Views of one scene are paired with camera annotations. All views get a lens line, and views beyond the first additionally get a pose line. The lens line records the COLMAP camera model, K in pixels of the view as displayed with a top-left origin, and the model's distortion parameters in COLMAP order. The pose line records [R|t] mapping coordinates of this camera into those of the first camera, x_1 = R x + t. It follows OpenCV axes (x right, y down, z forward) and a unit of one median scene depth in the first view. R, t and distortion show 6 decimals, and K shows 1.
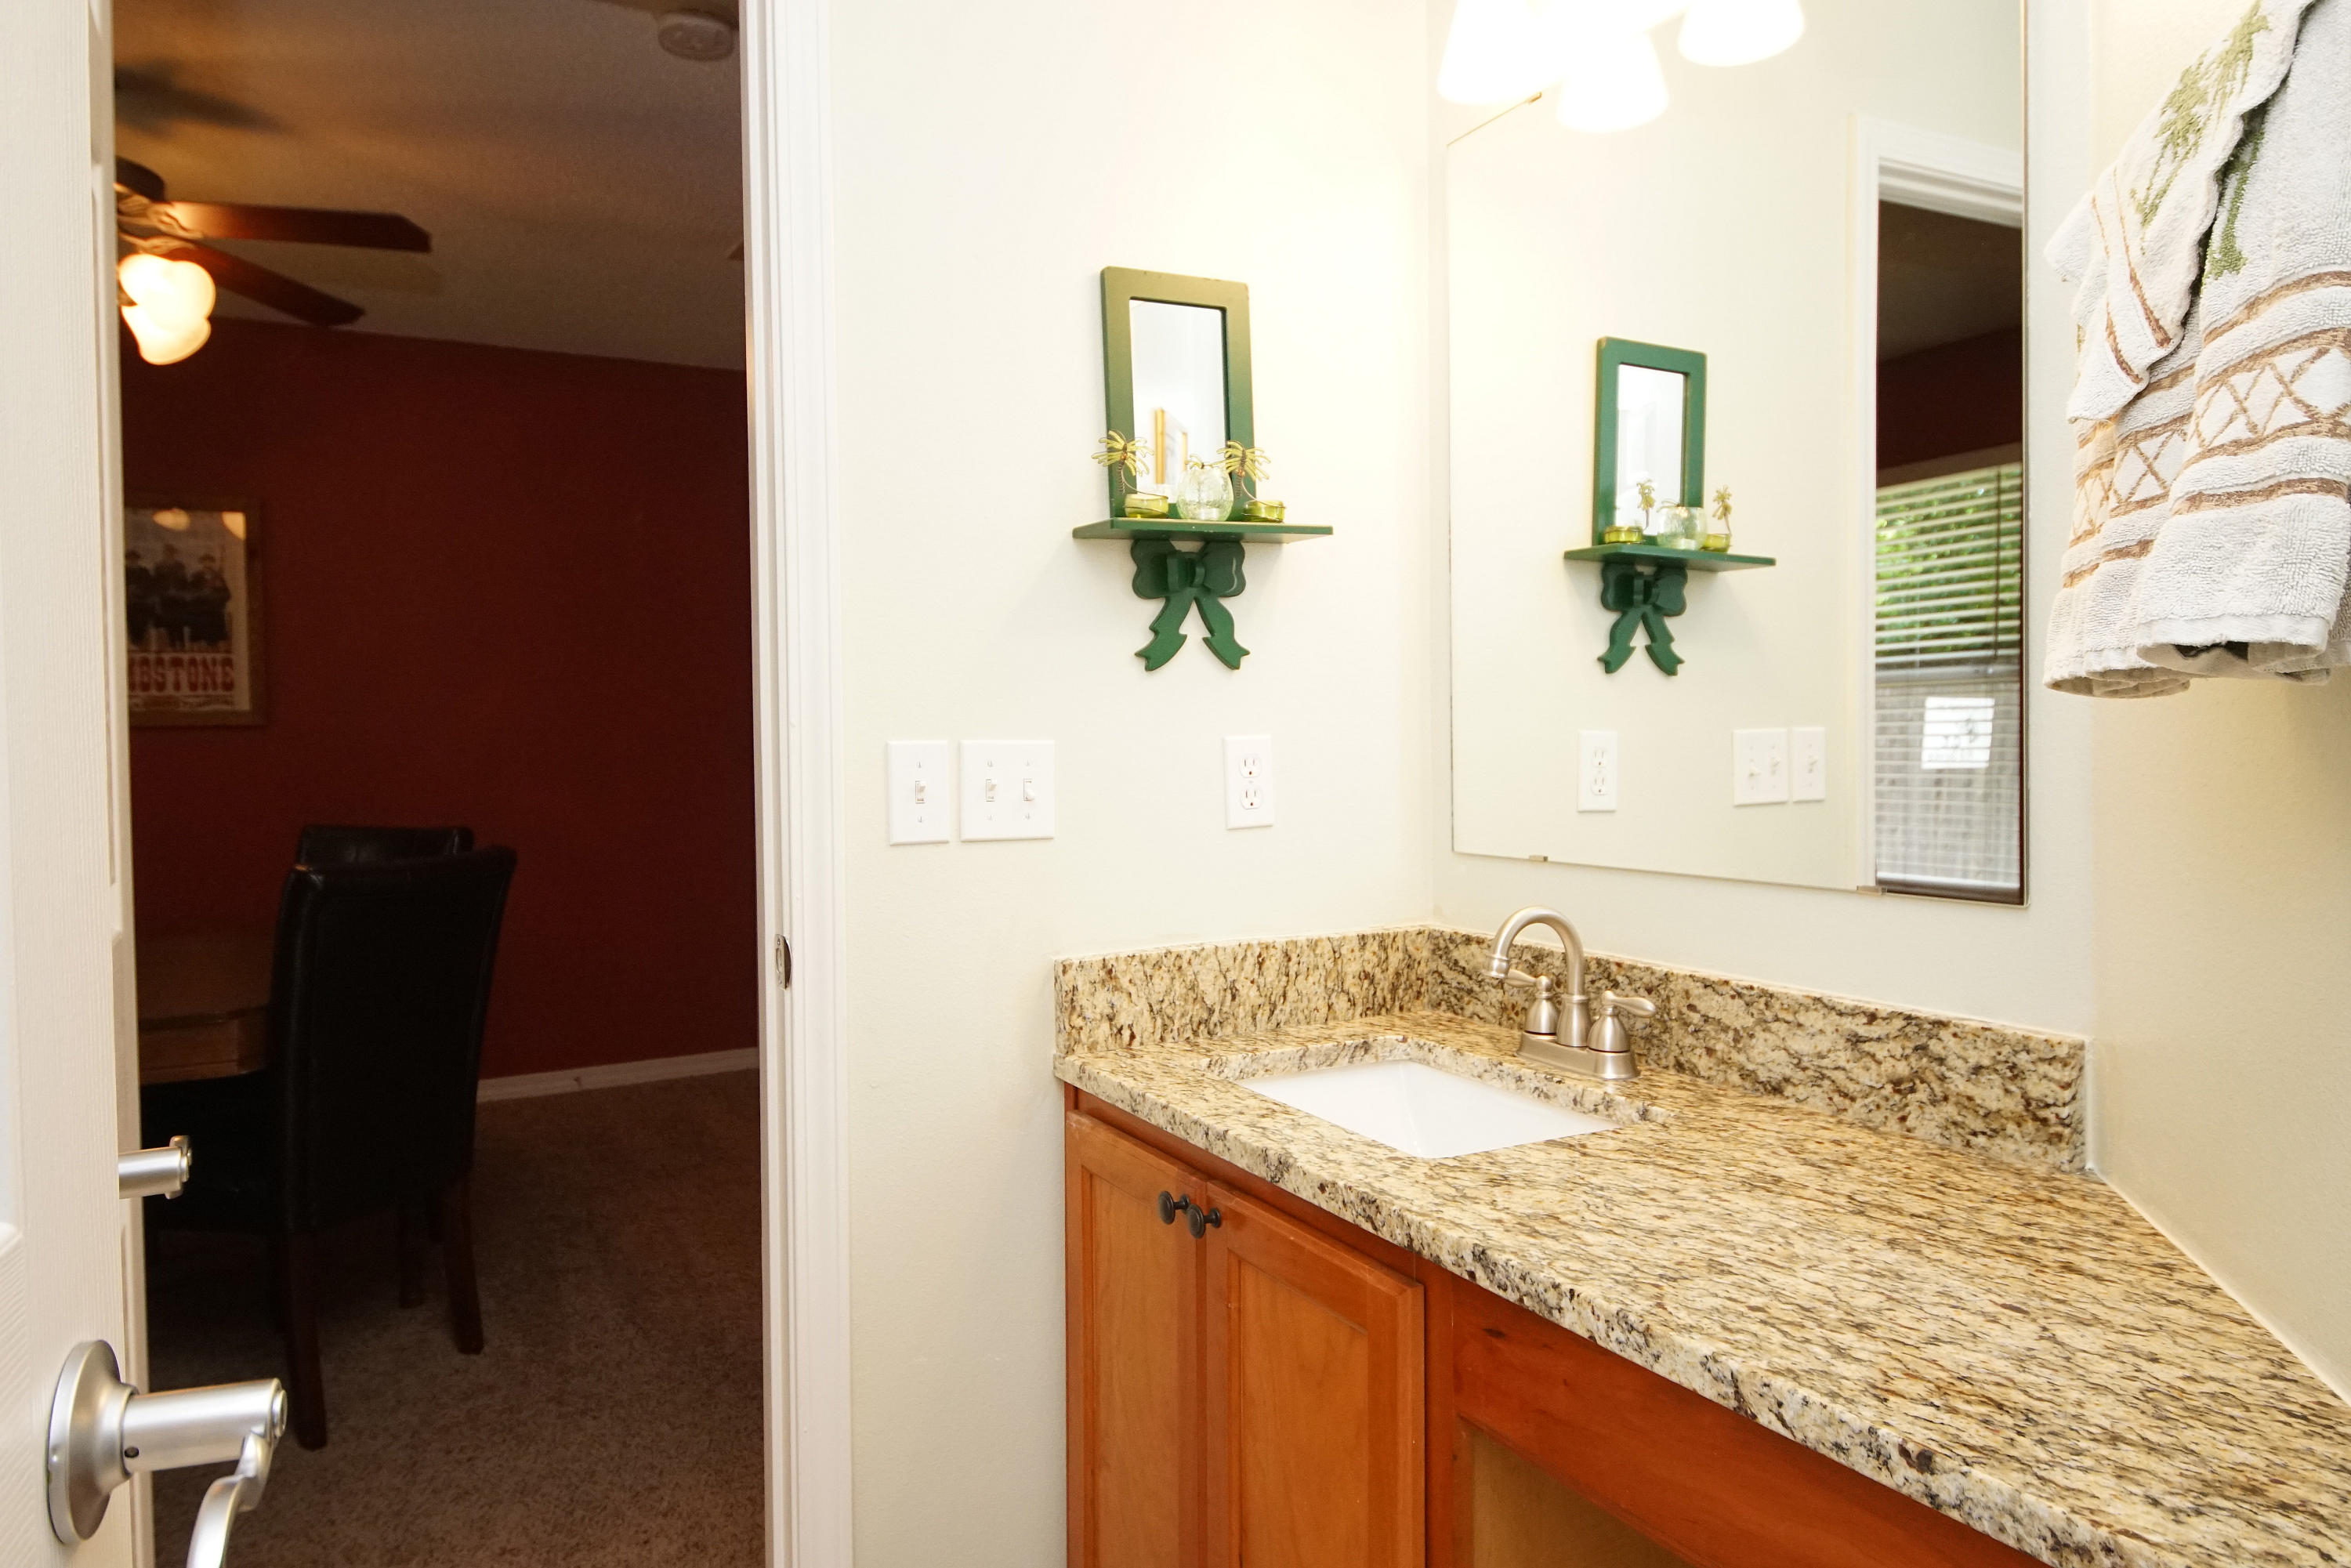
lens RADIAL K [[1483.7, 0, 1155.8], [0, 1483.7, 765.5], [0, 0, 1]] dist [0.049239, -0.050042]
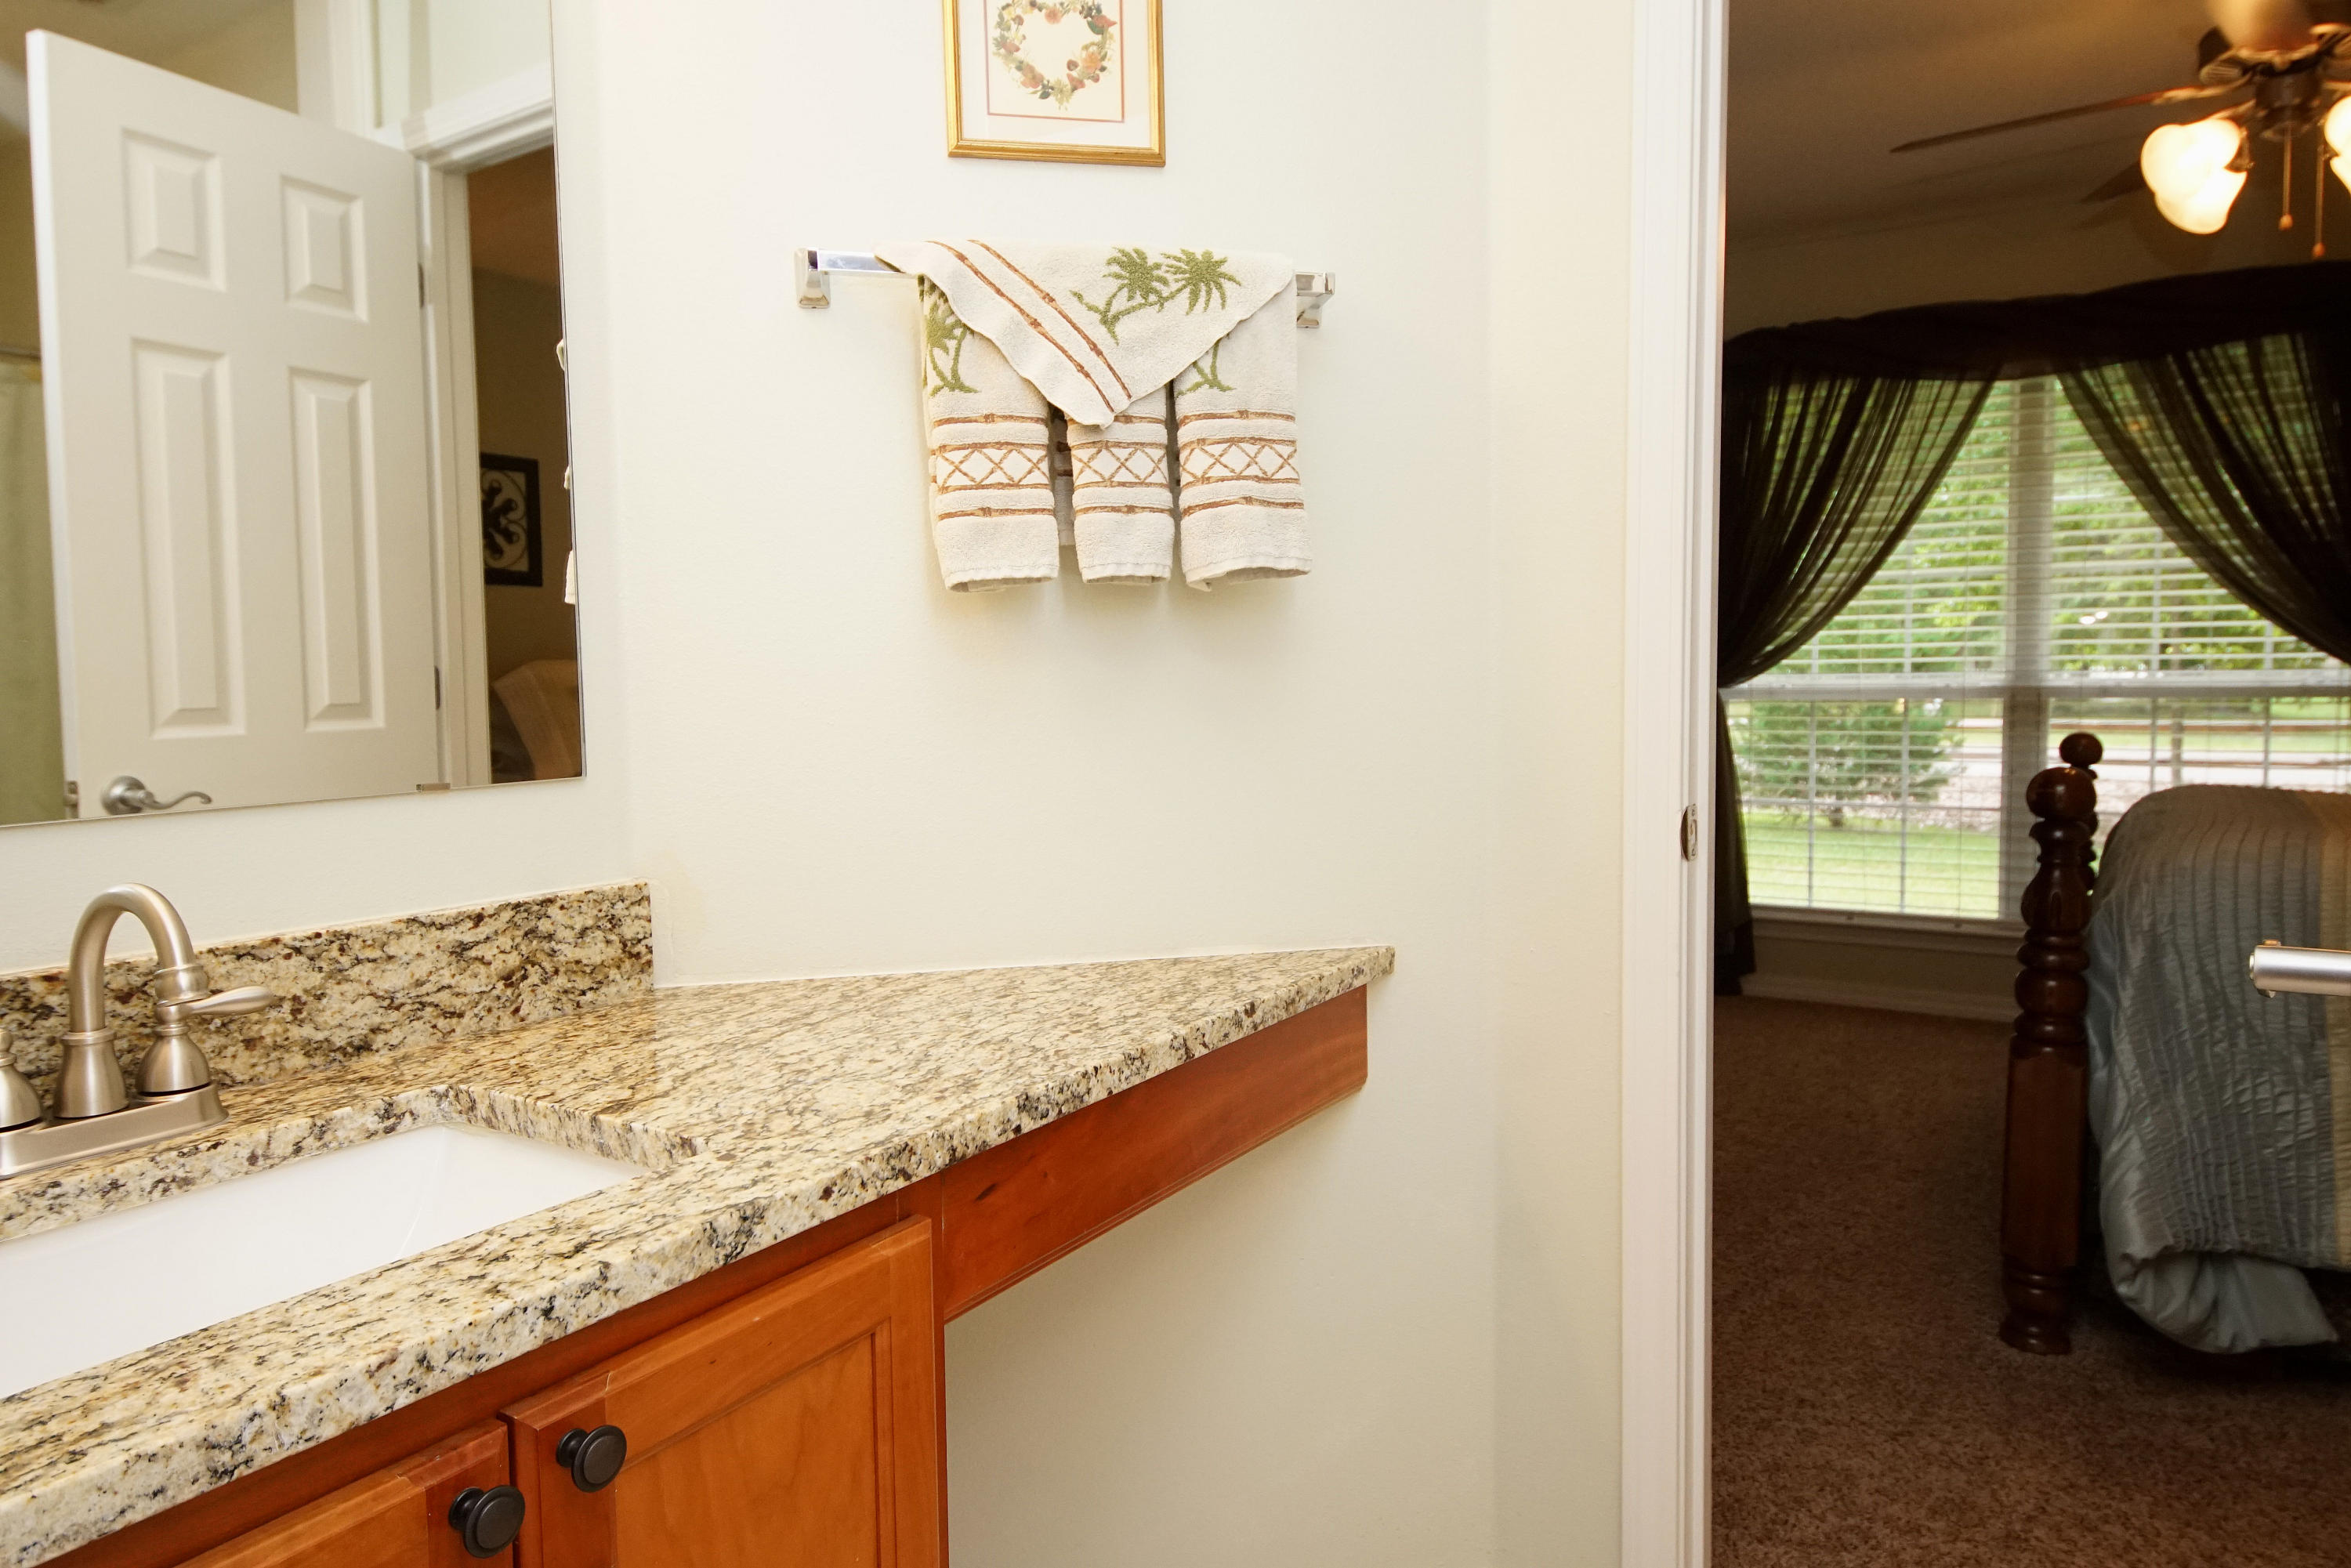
lens RADIAL K [[1483.7, 0, 1155.8], [0, 1483.7, 765.5], [0, 0, 1]] dist [0.049239, -0.050042]
pose [[-0.487155, -0.038818, 0.872452, -0.575100], [0.038932, 0.997053, 0.066100, 0.029101], [-0.872447, 0.066168, -0.484209, 1.146764]]
